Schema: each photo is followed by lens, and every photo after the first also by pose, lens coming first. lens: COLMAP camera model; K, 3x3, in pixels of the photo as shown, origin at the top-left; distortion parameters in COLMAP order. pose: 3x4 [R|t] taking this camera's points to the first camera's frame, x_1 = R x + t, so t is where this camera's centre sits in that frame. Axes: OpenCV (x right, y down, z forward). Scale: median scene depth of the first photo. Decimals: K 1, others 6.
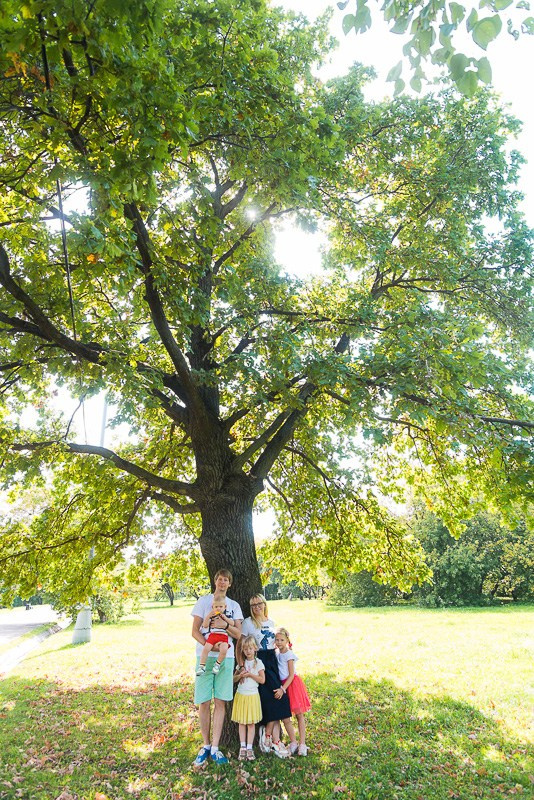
lens RADIAL K [[537.5, 0, 267.0], [0, 537.5, 400.0], [0, 0, 1]] dist [0.005457, -0.000022]
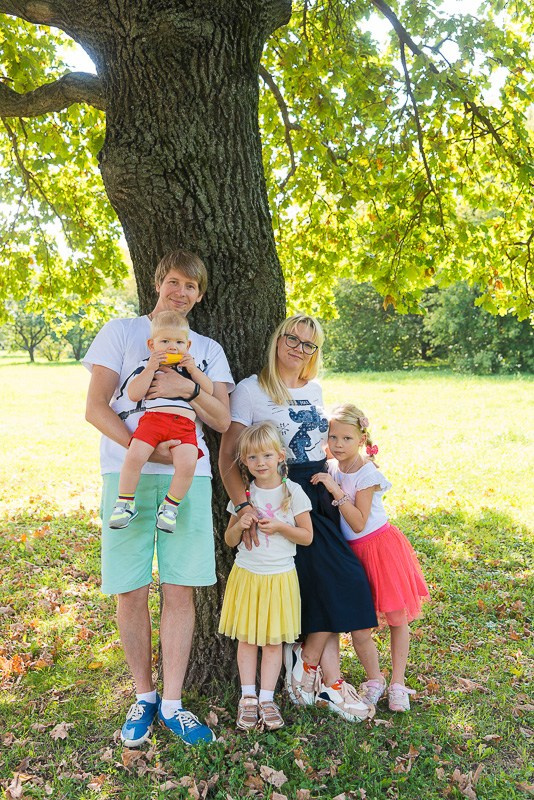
lens RADIAL K [[1021.2, 0, 267.0], [0, 1021.2, 400.0], [0, 0, 1]] dist [0.017013, 0.020350]
pose [[0.993326, 0.012821, 0.114629, -0.103594], [-0.055867, 0.922929, 0.380895, 0.167396], [-0.100911, -0.384756, 0.917485, 0.387582]]
